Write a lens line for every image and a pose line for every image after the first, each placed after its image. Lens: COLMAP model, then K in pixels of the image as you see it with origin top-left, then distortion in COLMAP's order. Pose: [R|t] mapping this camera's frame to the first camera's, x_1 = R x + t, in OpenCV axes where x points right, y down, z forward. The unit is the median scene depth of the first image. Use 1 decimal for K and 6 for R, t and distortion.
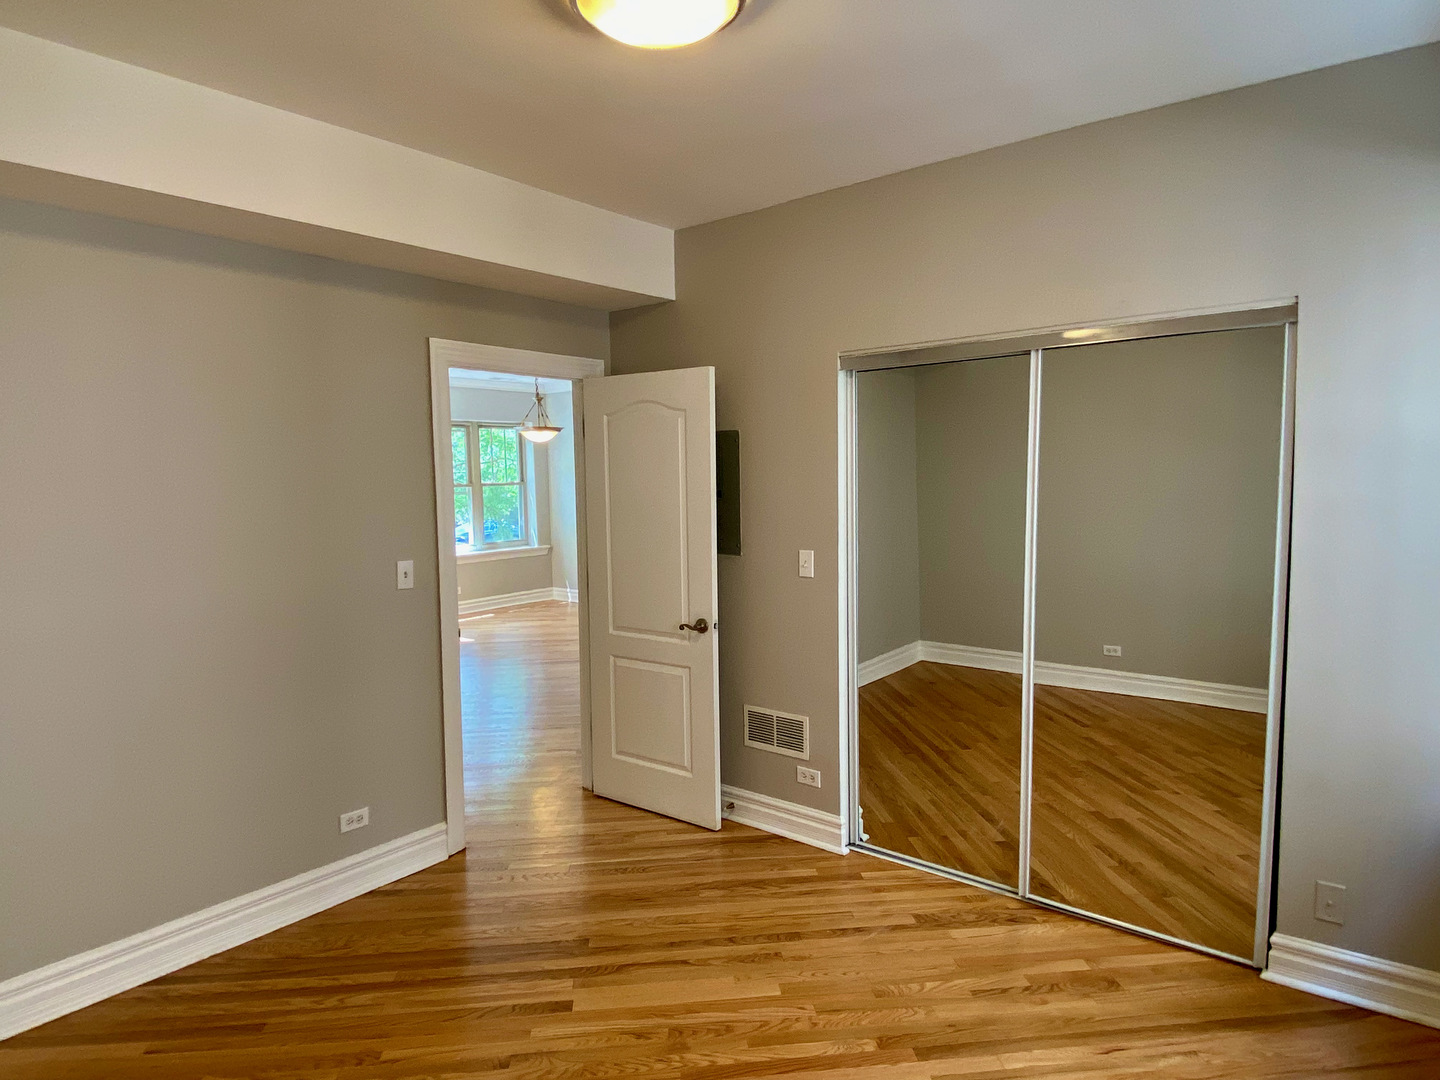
lens RADIAL K [[916.4, 0, 720.0], [0, 916.4, 540.0], [0, 0, 1]] dist [0.083713, -0.091651]
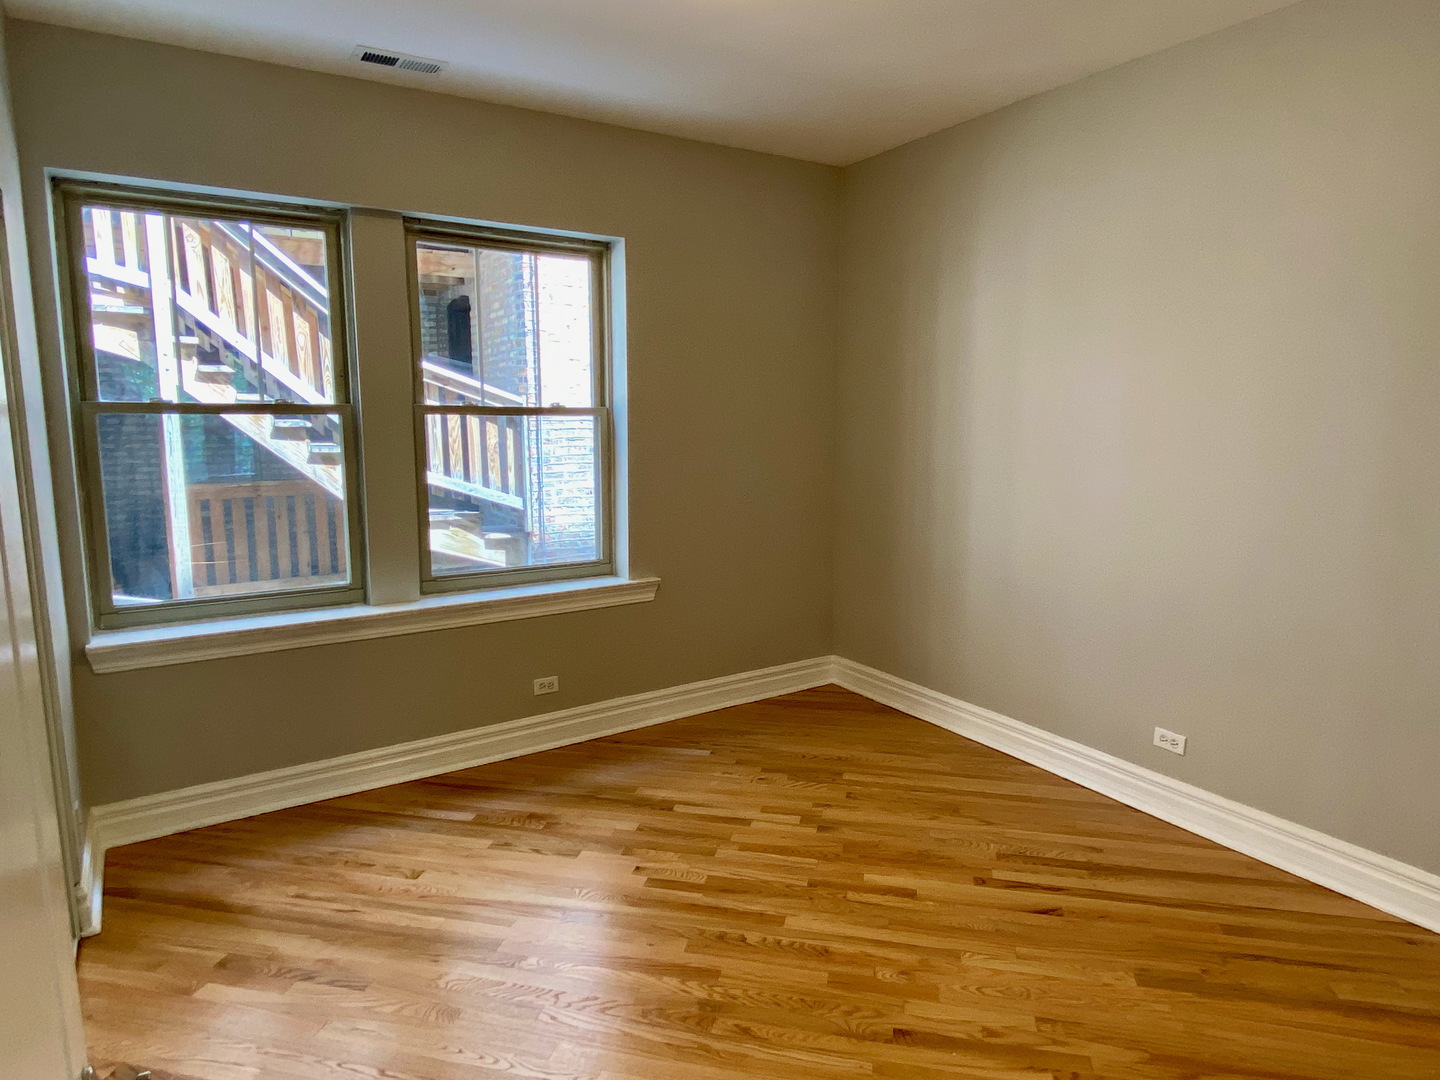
lens RADIAL K [[853.8, 0, 702.4], [0, 853.8, 541.5], [0, 0, 1]] dist [0.076487, -0.101957]
pose [[-0.942686, -0.034607, 0.331881, -0.301705], [0.049398, 0.969175, 0.241372, -0.106319], [-0.330004, 0.243932, -0.911918, 1.644508]]
